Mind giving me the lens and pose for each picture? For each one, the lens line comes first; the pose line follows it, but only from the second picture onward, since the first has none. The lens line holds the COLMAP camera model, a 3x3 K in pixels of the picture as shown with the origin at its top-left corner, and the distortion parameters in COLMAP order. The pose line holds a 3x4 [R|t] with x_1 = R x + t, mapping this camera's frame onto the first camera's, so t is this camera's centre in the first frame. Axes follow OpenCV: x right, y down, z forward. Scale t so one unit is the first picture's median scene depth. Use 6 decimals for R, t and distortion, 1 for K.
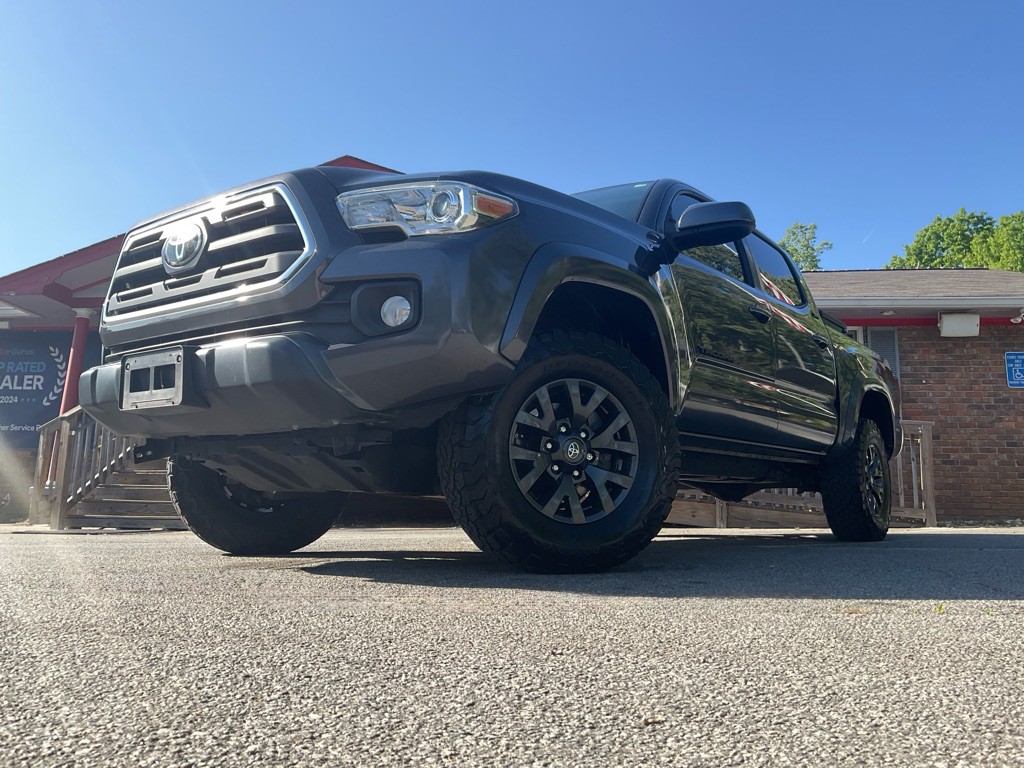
lens RADIAL K [[1193.1, 0, 512.0], [0, 1193.1, 384.0], [0, 0, 1]] dist [0.022225, -0.000328]
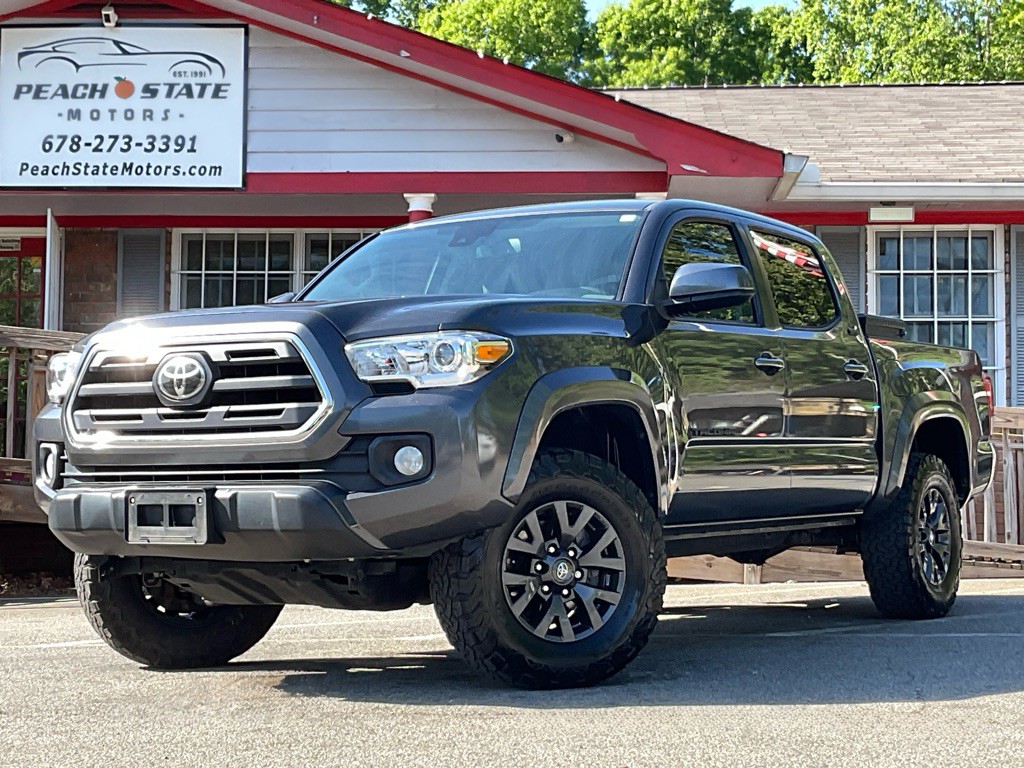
lens RADIAL K [[2705.9, 0, 512.0], [0, 2705.9, 384.0], [0, 0, 1]] dist [0.322192, 0.657037]
pose [[0.997134, -0.010800, 0.074885, -0.166697], [0.005586, 0.997567, 0.069493, -0.268927], [-0.075453, -0.068875, 0.994768, -1.317383]]
